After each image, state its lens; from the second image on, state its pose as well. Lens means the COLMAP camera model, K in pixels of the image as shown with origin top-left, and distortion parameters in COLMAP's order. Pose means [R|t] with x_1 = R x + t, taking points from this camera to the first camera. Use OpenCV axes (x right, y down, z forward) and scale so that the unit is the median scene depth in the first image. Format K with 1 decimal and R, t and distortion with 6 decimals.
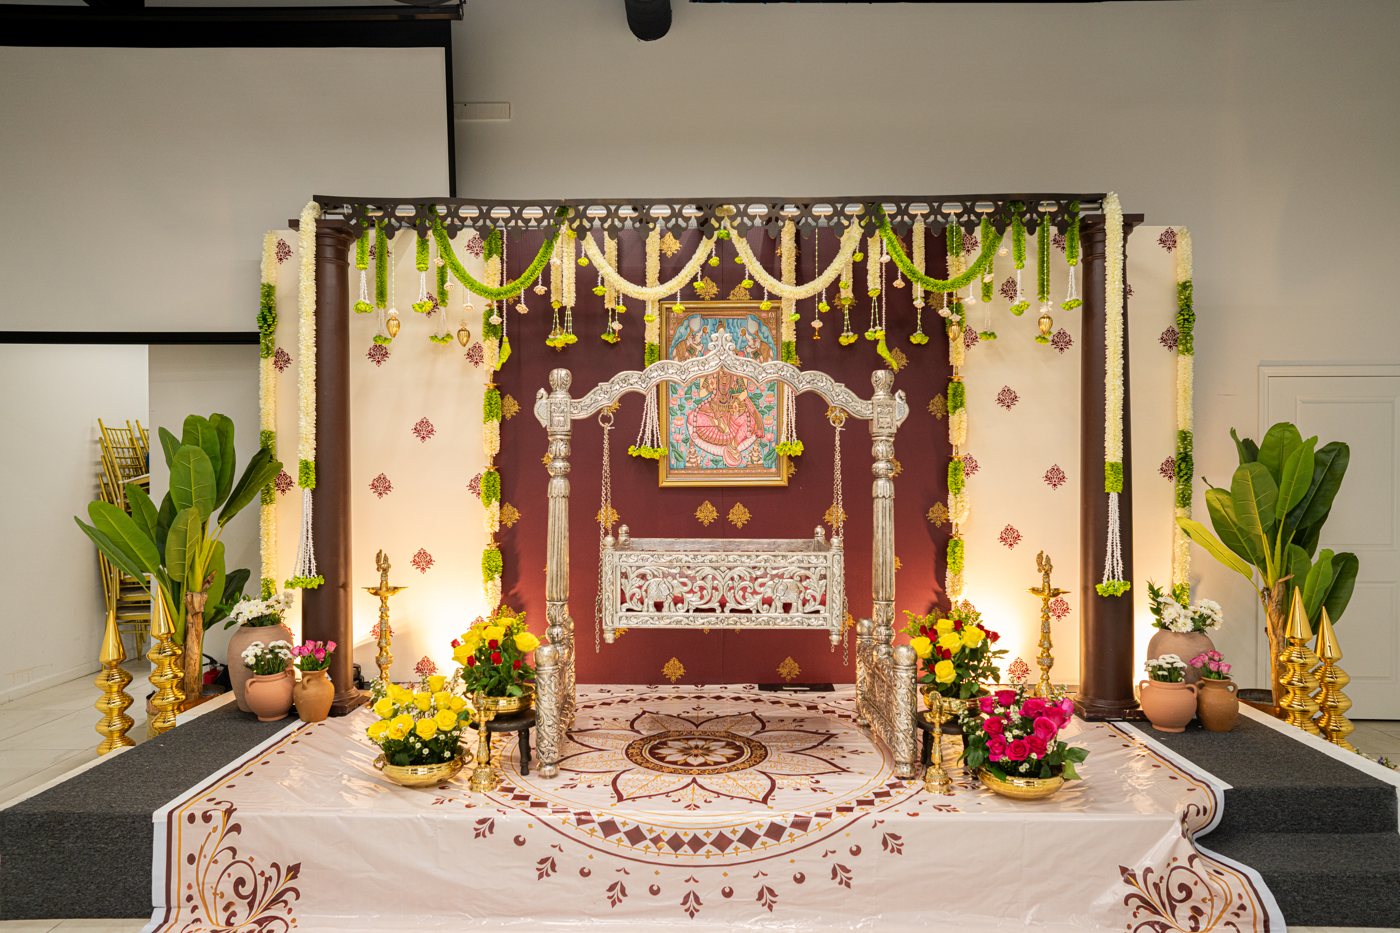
lens RADIAL K [[930.8, 0, 700.0], [0, 930.8, 466.5], [0, 0, 1]] dist [-0.041353, 0.053608]
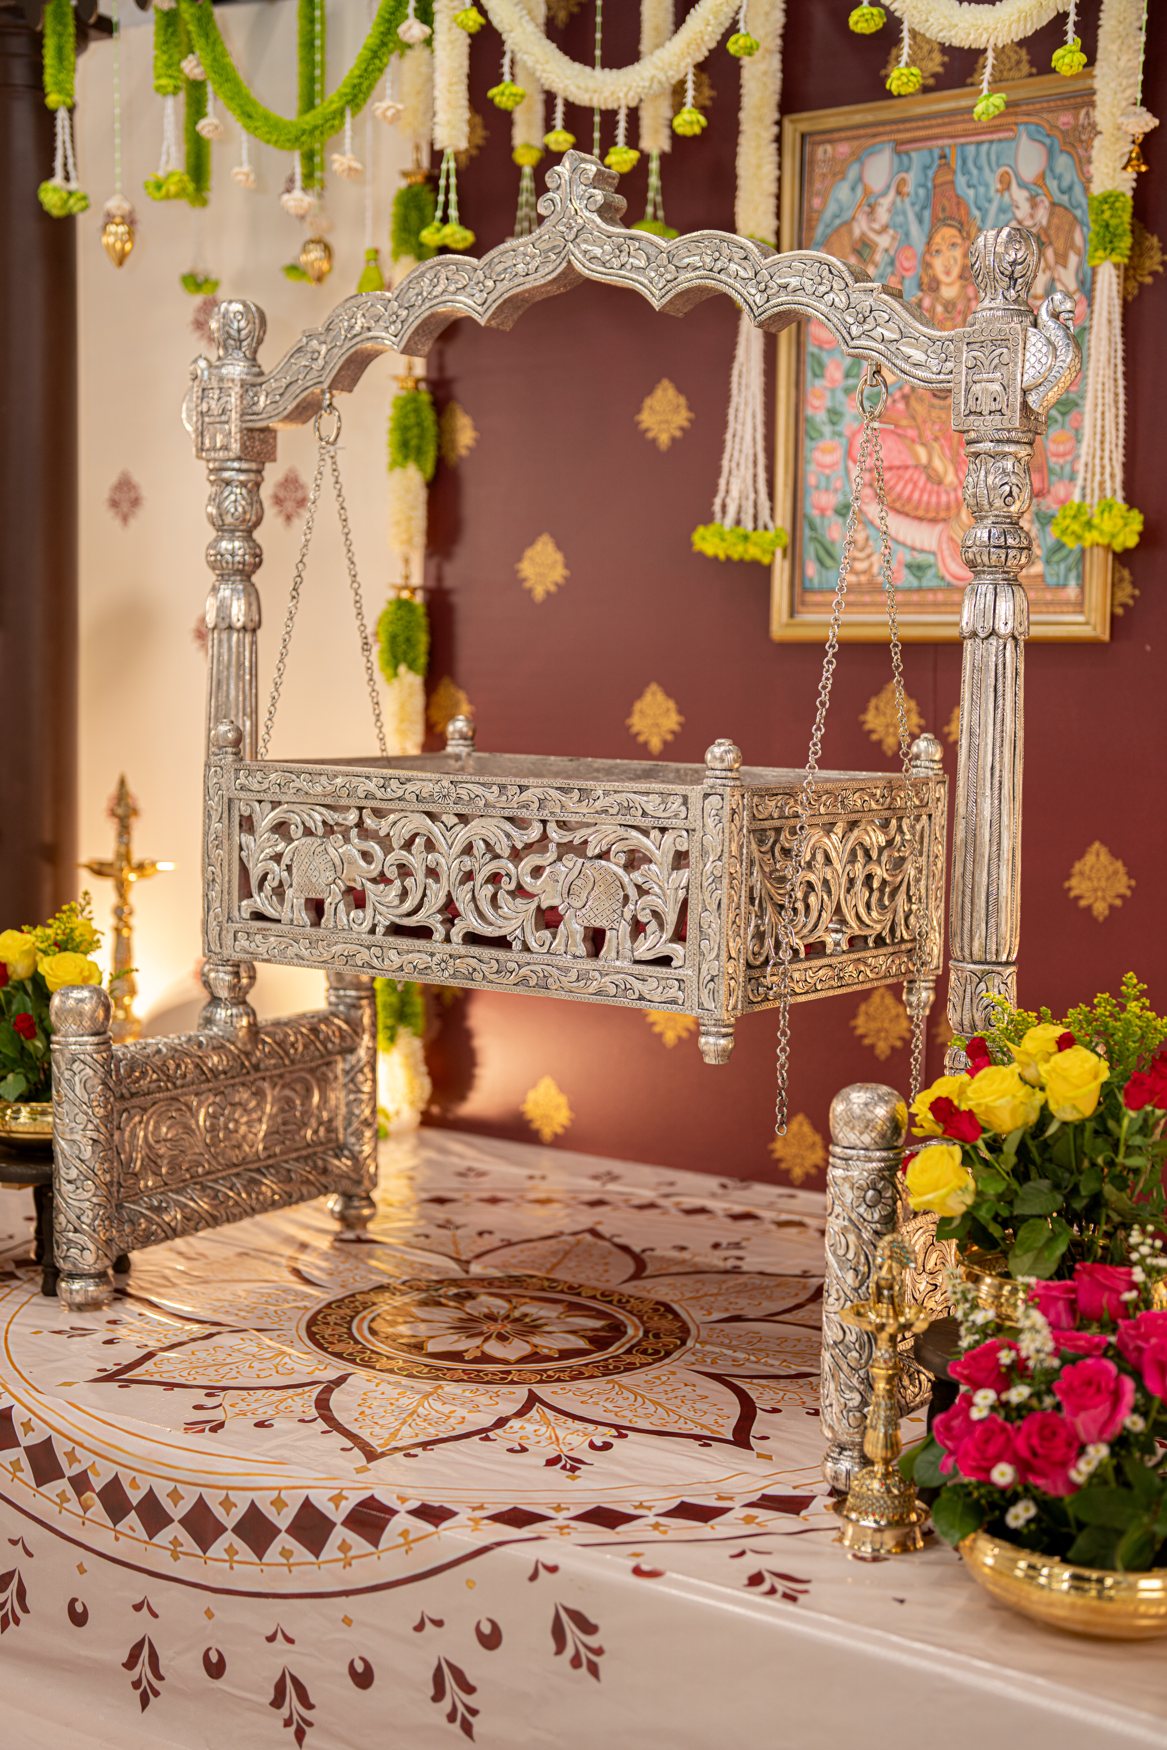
lens RADIAL K [[2387.9, 0, 584.9], [0, 2387.9, 856.1], [0, 0, 1]] dist [-0.130625, 0.922925]
pose [[0.823772, 0.058726, -0.563871, 0.481600], [-0.021896, 0.997174, 0.071864, 0.046301], [0.566498, -0.046853, 0.822730, 0.221962]]
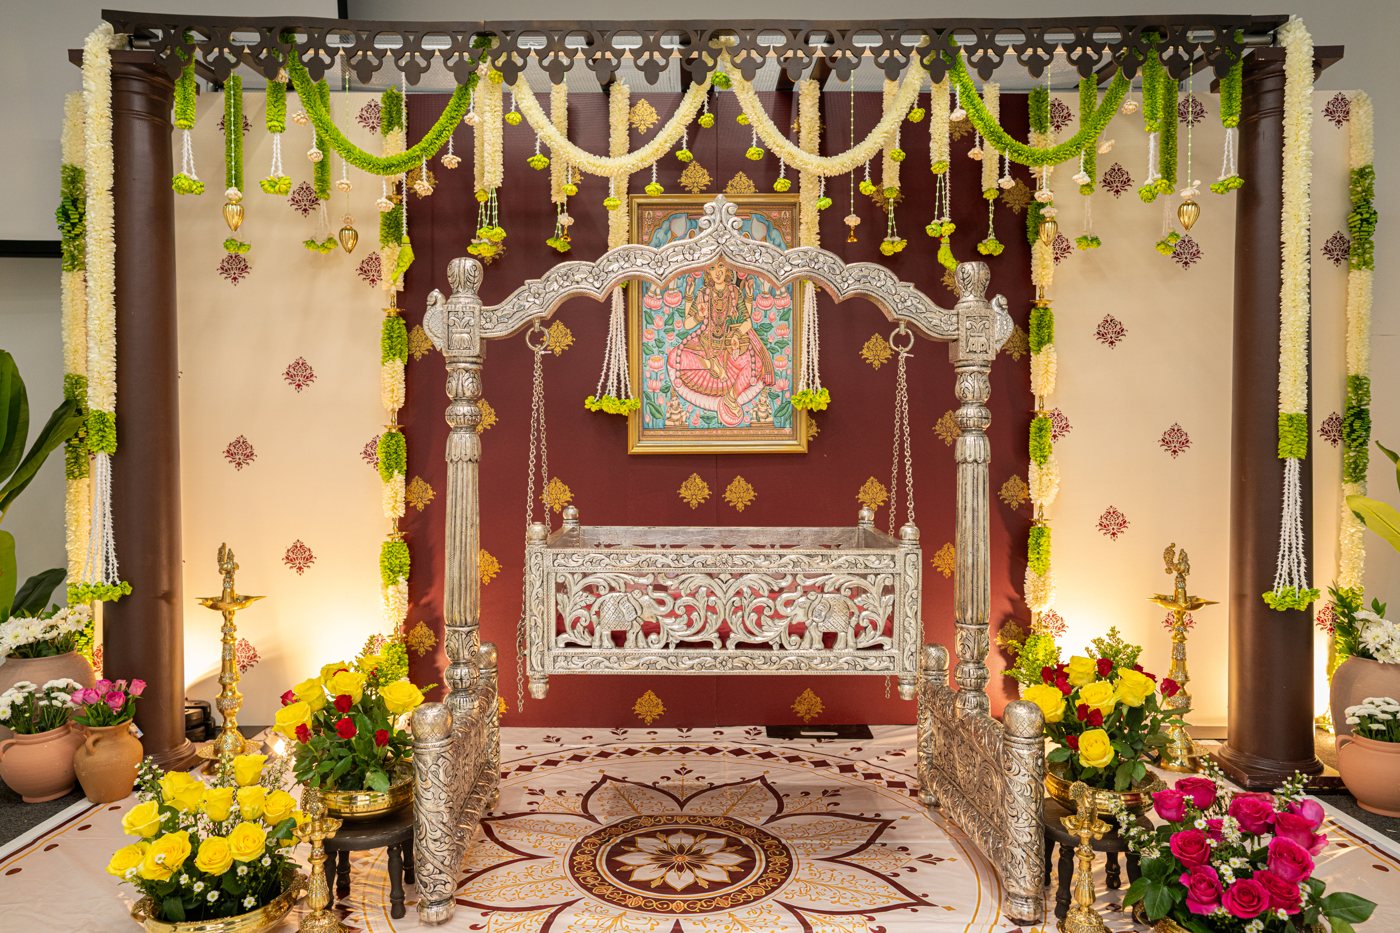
lens RADIAL K [[930.8, 0, 700.0], [0, 930.8, 466.5], [0, 0, 1]] dist [-0.041353, 0.053608]
pose [[0.999841, -0.000178, 0.017819, -0.001765], [-0.000104, 0.999875, 0.015840, 0.023055], [-0.017820, -0.015839, 0.999716, 0.322247]]
